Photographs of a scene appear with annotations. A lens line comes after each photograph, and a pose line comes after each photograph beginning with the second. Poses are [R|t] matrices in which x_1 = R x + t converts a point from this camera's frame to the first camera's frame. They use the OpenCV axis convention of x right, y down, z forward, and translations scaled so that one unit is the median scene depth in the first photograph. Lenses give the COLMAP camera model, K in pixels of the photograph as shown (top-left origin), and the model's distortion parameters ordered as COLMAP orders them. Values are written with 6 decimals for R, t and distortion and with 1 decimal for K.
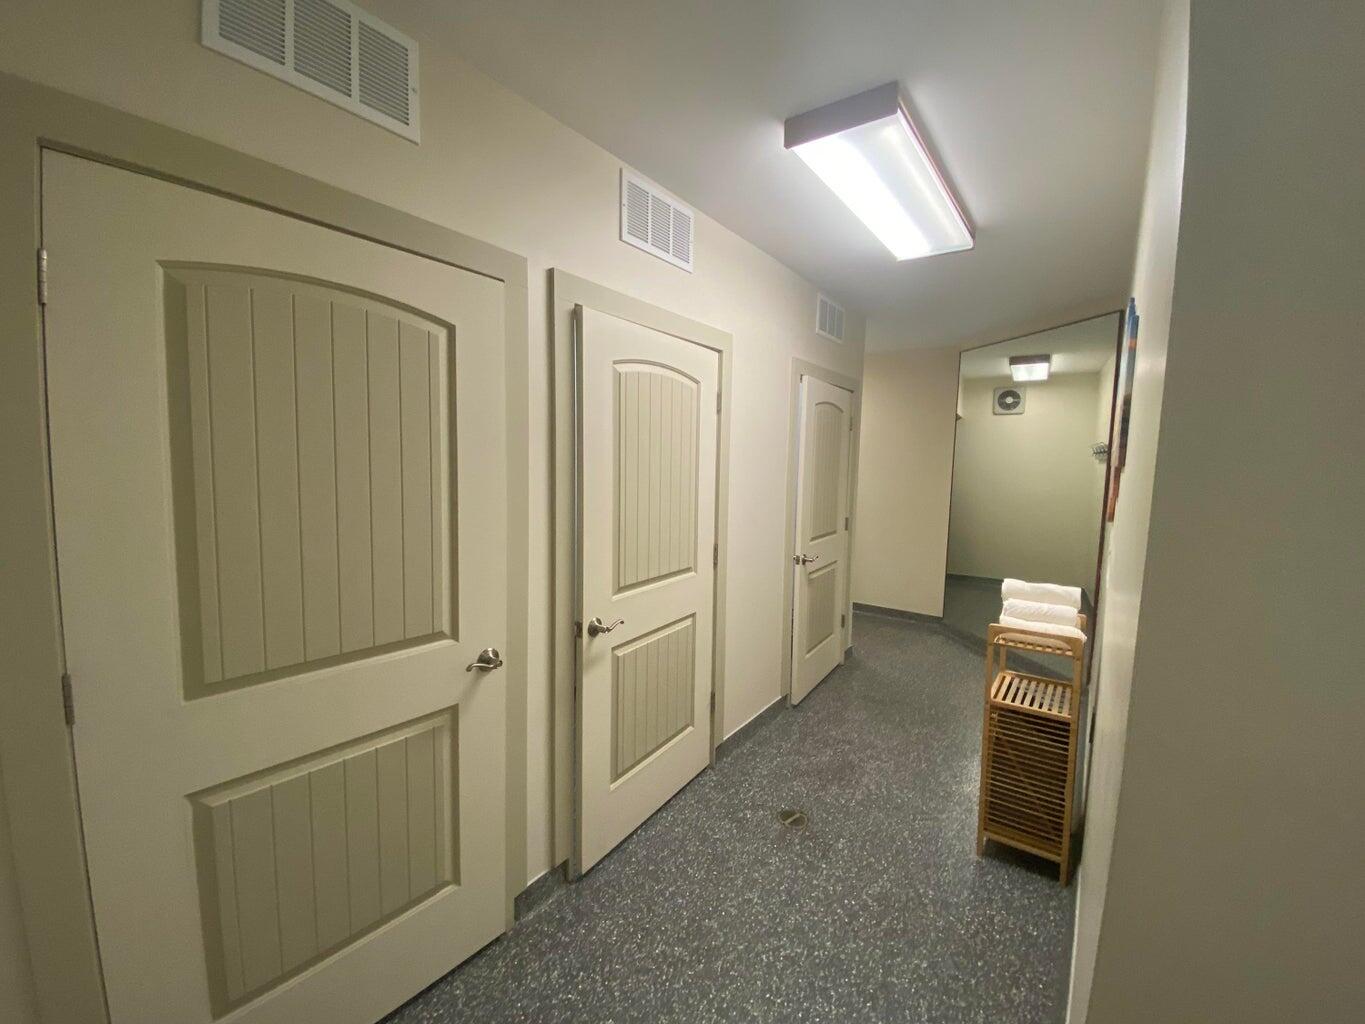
lens RADIAL K [[556.1, 0, 682.5], [0, 556.1, 512.0], [0, 0, 1]] dist [0.018457, -0.022189]
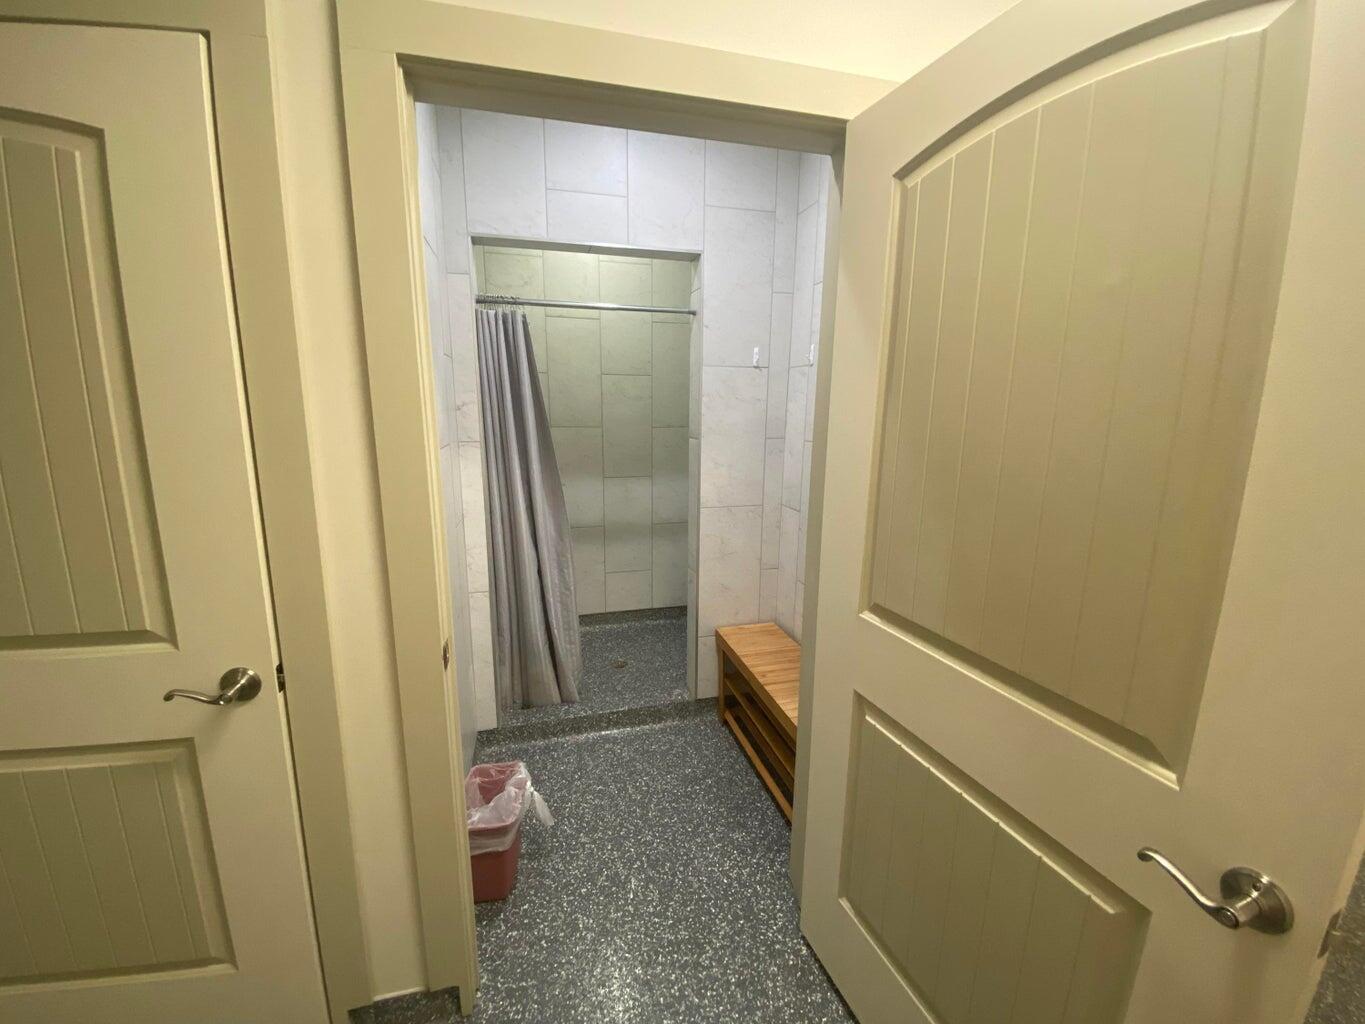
lens RADIAL K [[556.1, 0, 682.5], [0, 556.1, 512.0], [0, 0, 1]] dist [0.018457, -0.022189]
pose [[0.777274, 0.116596, -0.618264, 0.443090], [-0.054187, 0.991433, 0.118848, -0.036146], [0.626824, -0.058876, 0.776933, 0.884951]]
